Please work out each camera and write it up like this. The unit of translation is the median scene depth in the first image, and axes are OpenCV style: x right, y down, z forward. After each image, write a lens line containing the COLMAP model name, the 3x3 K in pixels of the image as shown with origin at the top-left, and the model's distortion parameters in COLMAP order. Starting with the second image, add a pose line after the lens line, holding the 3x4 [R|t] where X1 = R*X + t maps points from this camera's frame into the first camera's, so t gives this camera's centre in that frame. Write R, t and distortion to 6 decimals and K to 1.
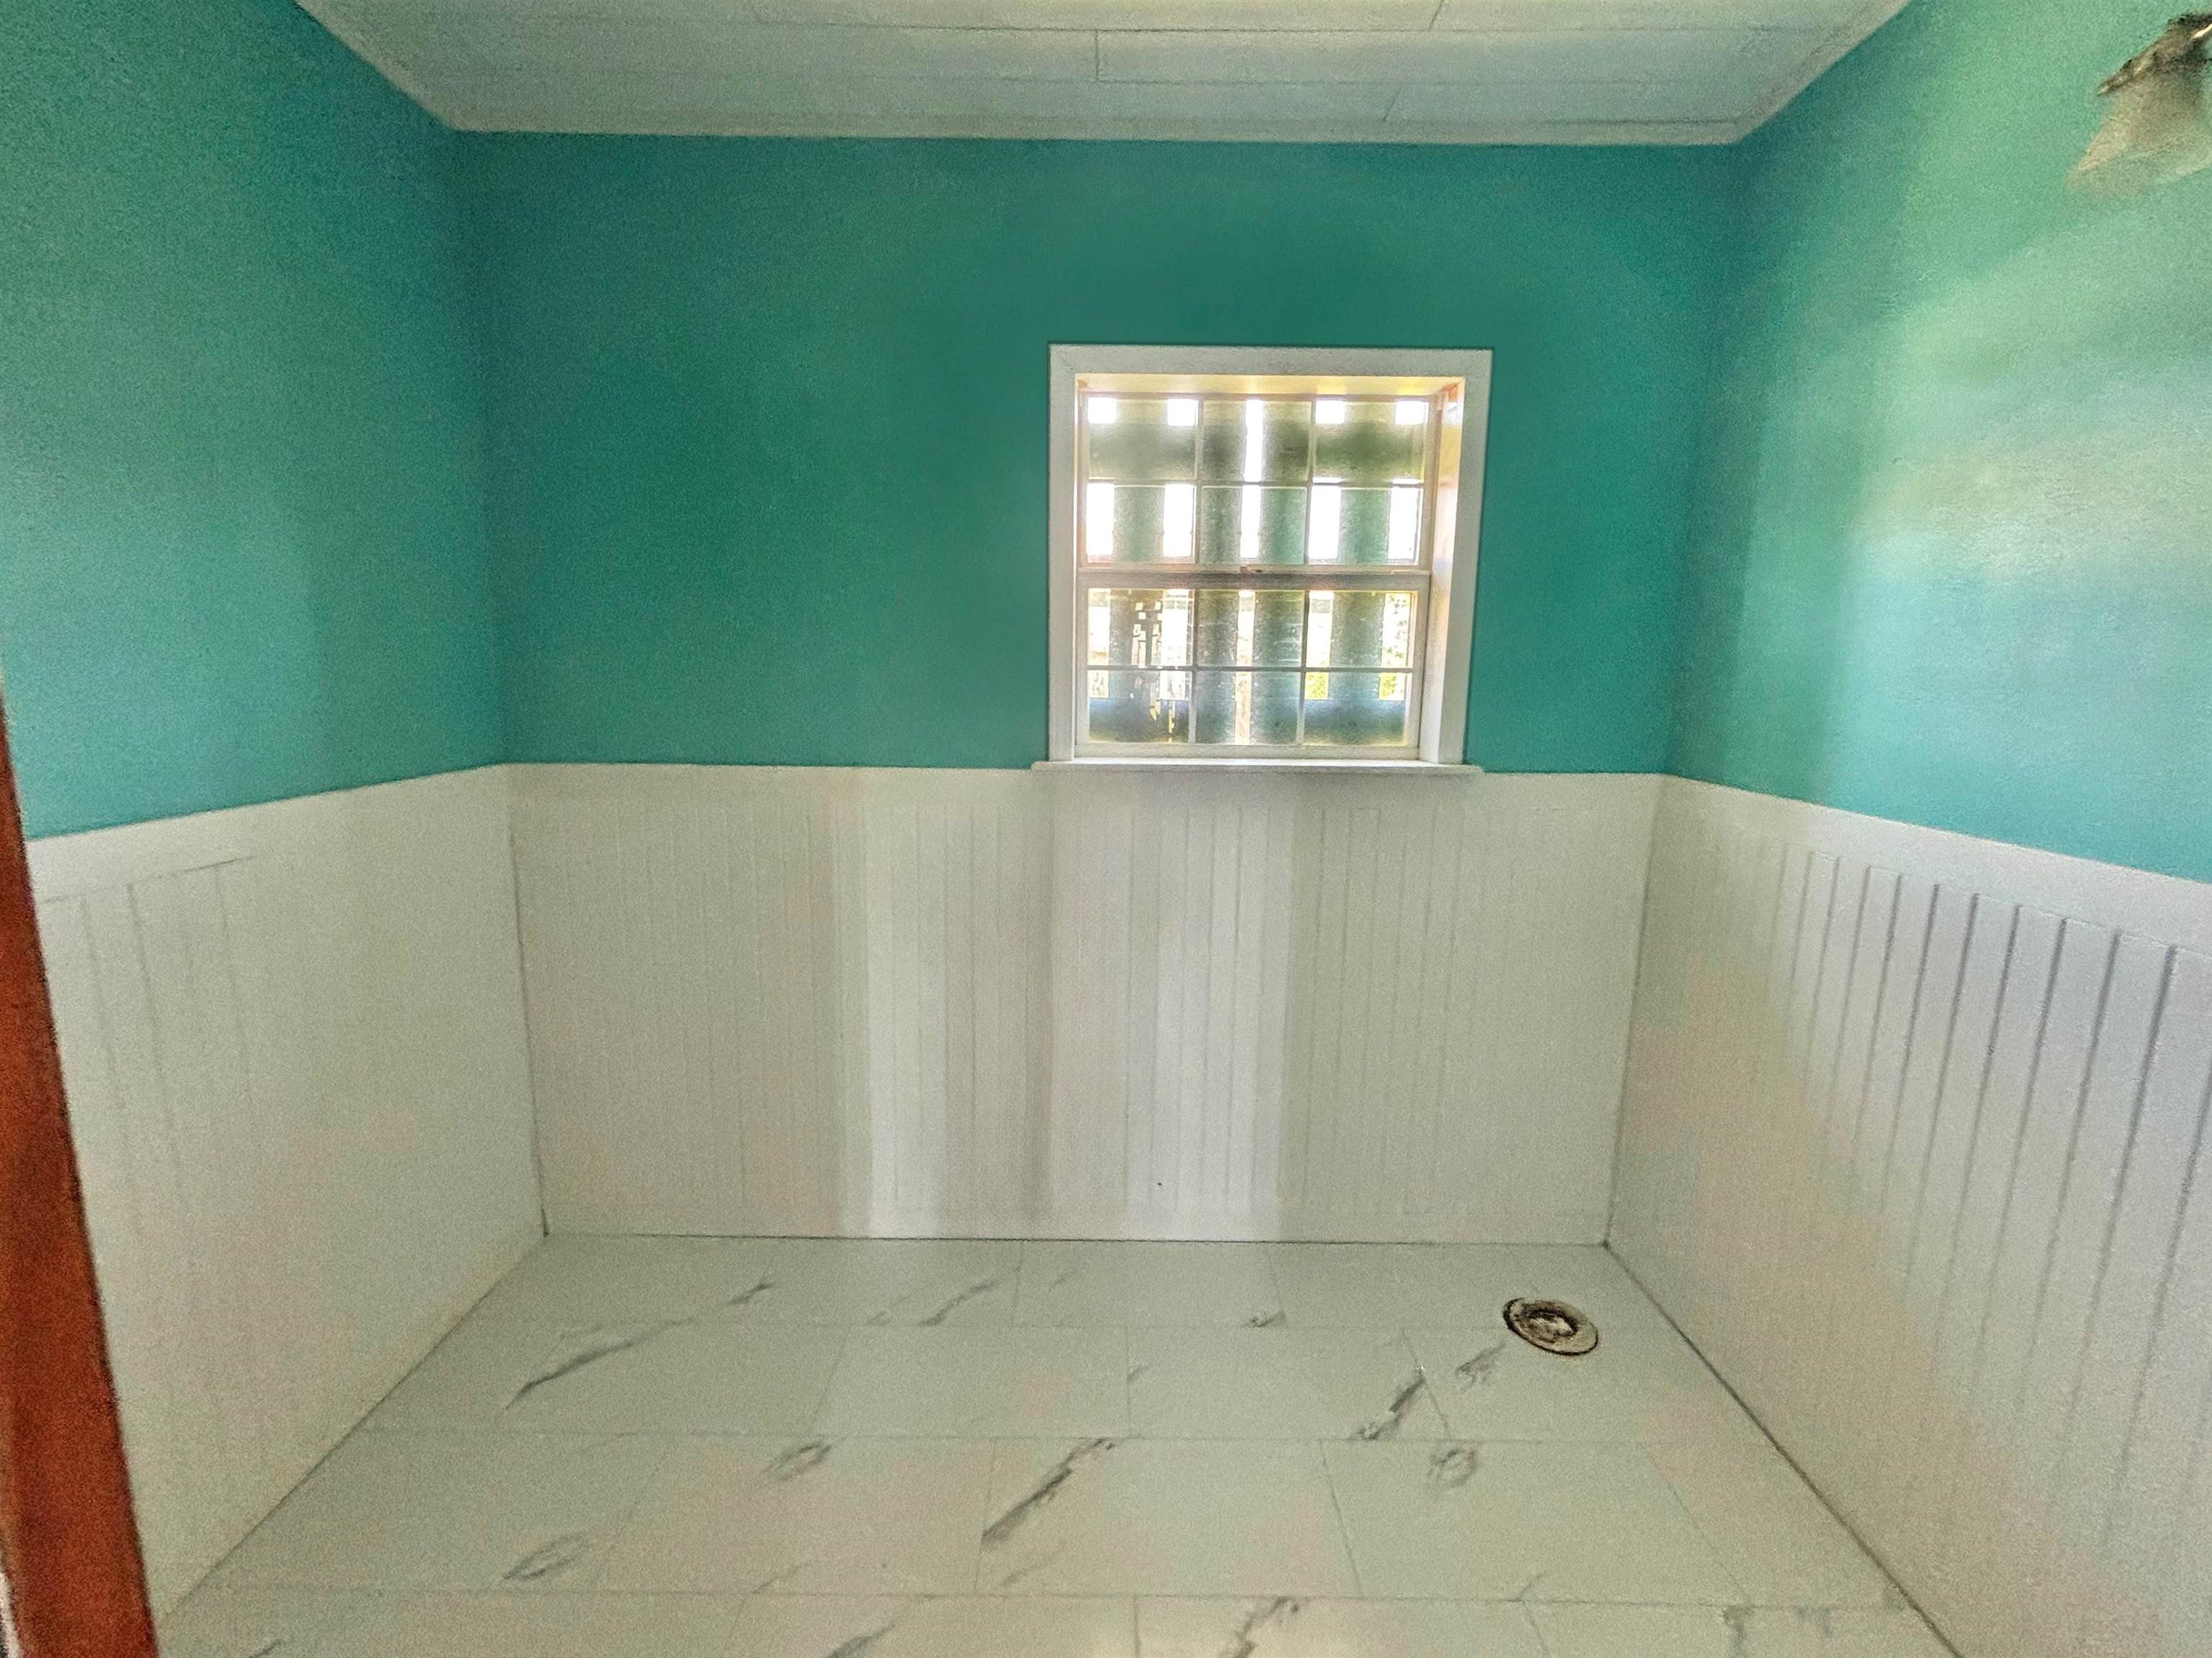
lens RADIAL K [[911.7, 0, 1097.4], [0, 911.7, 824.2], [0, 0, 1]] dist [-0.008427, -0.000201]
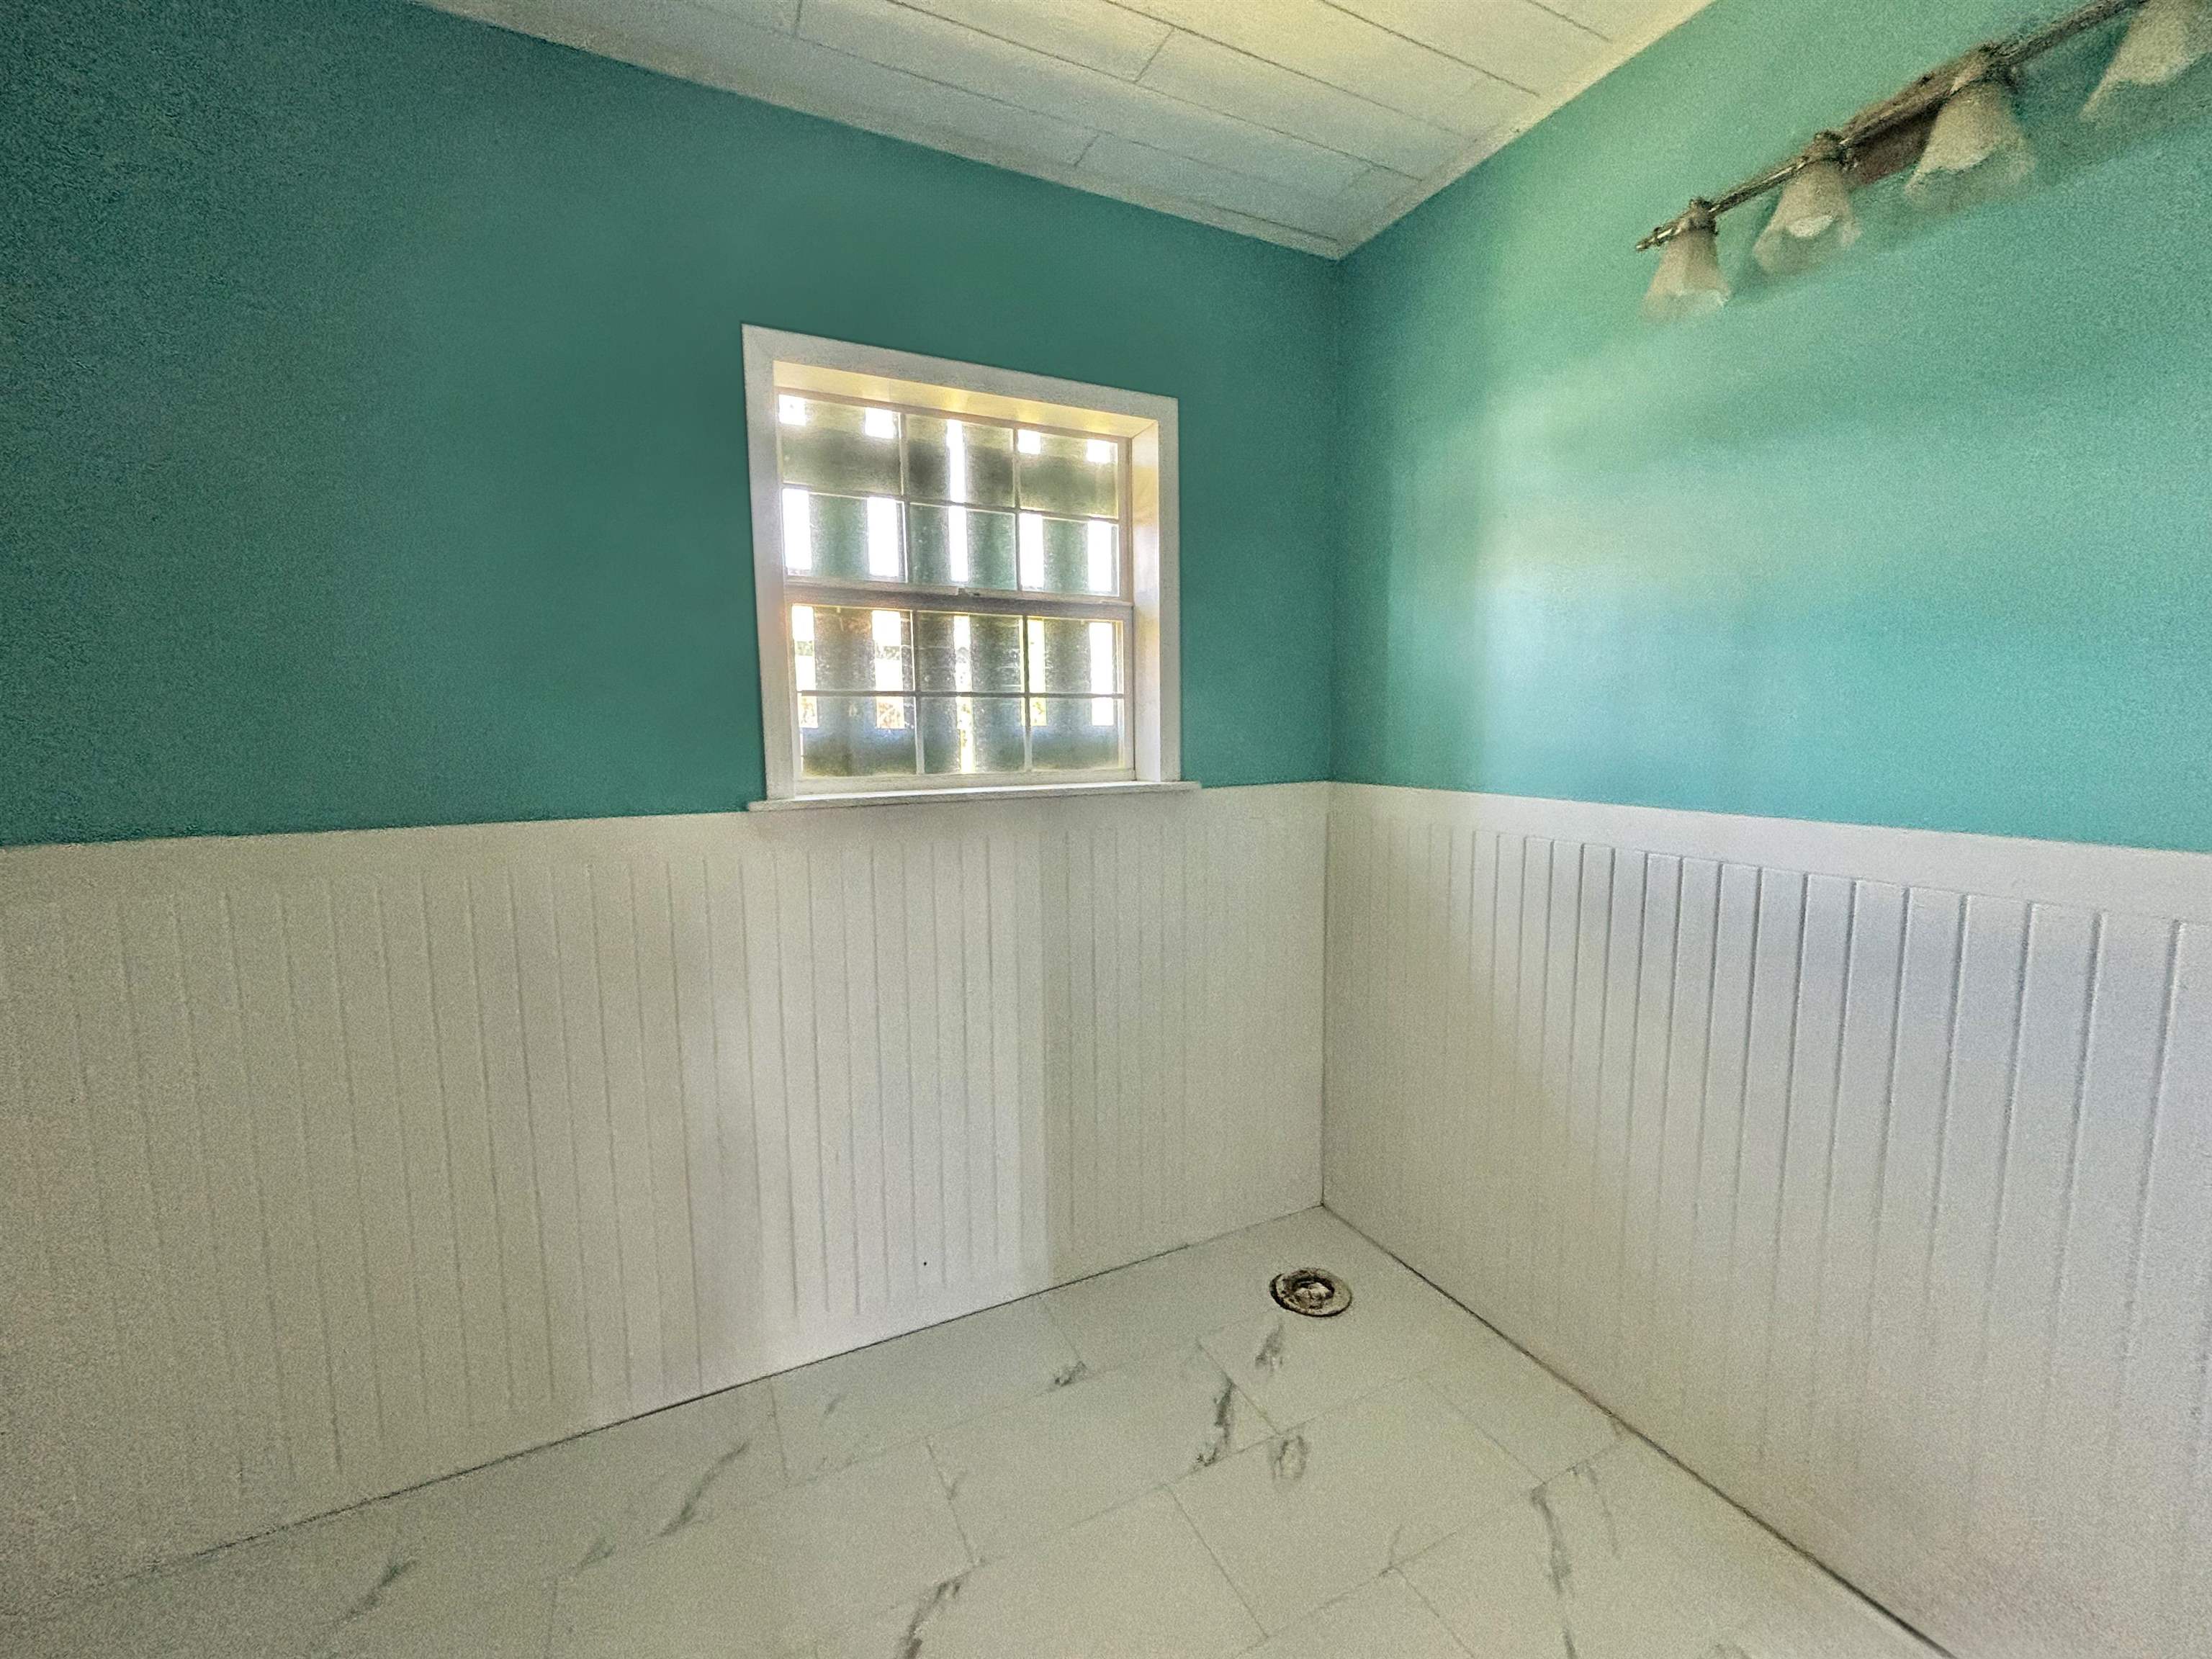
lens RADIAL K [[890.1, 0, 1101.5], [0, 890.1, 829.2], [0, 0, 1]] dist [0.001033, 0.000020]
pose [[0.896199, -0.068787, 0.438288, -0.135283], [0.091696, 0.995295, -0.031291, 0.013150], [-0.434073, 0.068232, 0.898290, 0.107506]]
